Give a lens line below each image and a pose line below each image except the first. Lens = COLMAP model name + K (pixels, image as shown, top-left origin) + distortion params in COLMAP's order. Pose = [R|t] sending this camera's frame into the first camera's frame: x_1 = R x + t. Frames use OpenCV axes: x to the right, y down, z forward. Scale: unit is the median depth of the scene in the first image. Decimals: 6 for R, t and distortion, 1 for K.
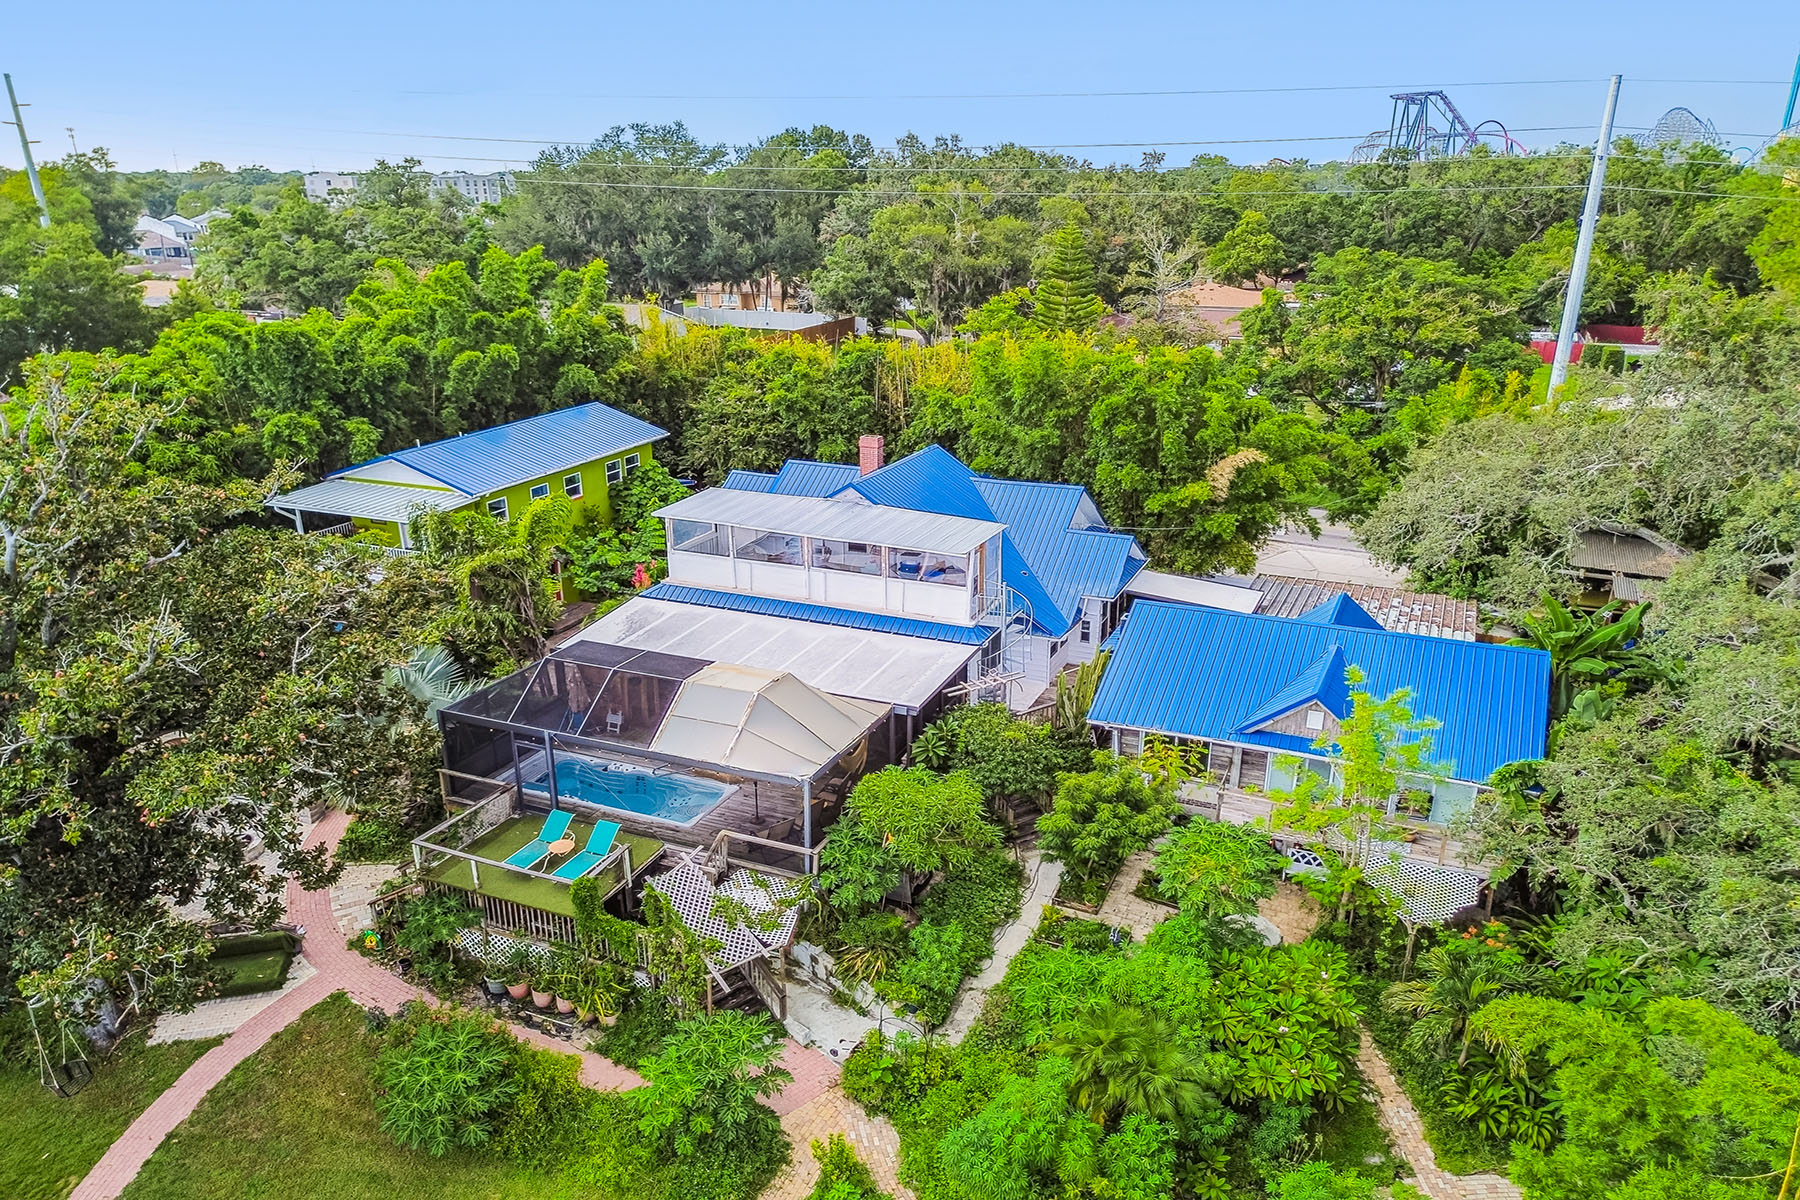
lens RADIAL K [[1257.6, 0, 860.2], [0, 1257.6, 685.7], [0, 0, 1]] dist [0.055335, -0.054467]
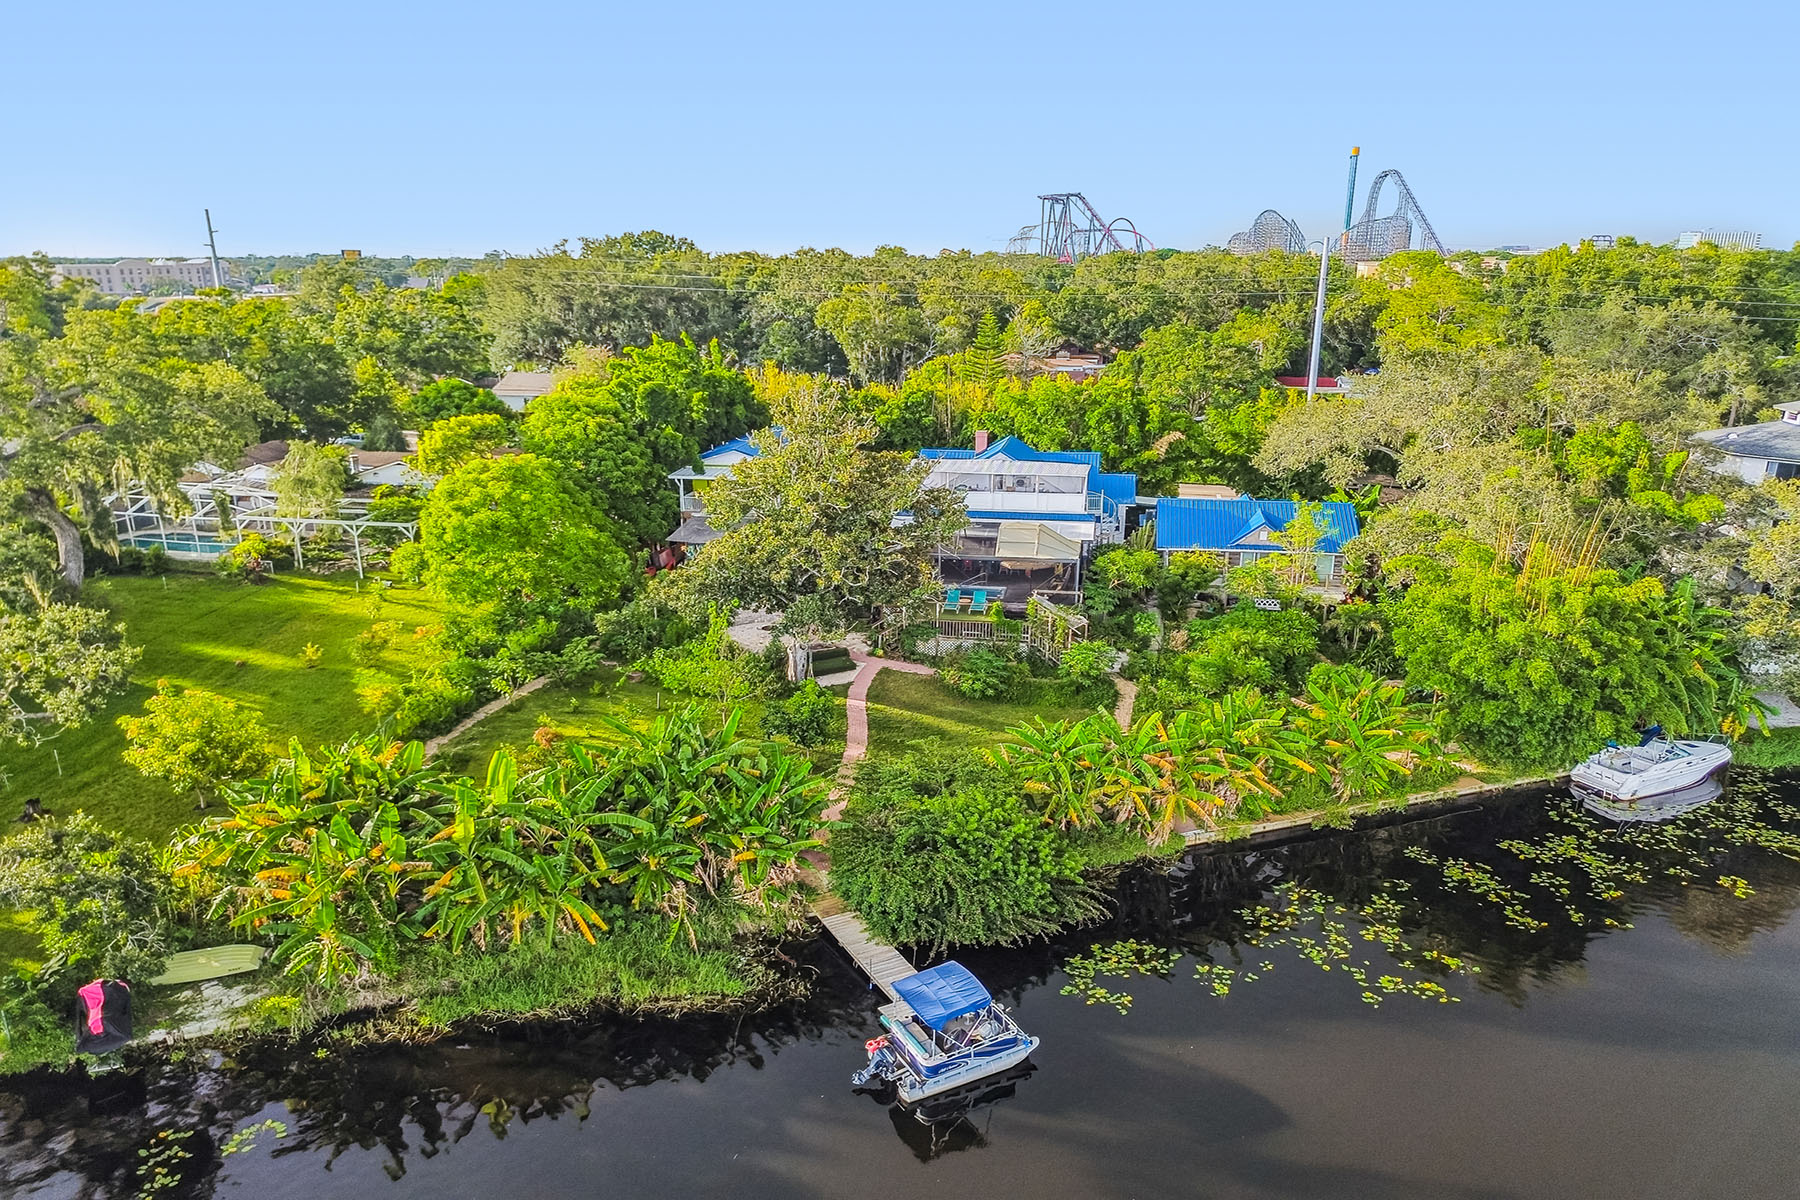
lens RADIAL K [[1247.1, 0, 858.7], [0, 1247.1, 688.1], [0, 0, 1]] dist [0.053188, -0.041376]
pose [[0.971291, -0.075387, 0.225632, -0.674444], [0.087530, 0.995177, -0.044293, 0.263186], [-0.221205, 0.062771, 0.973205, -0.766803]]
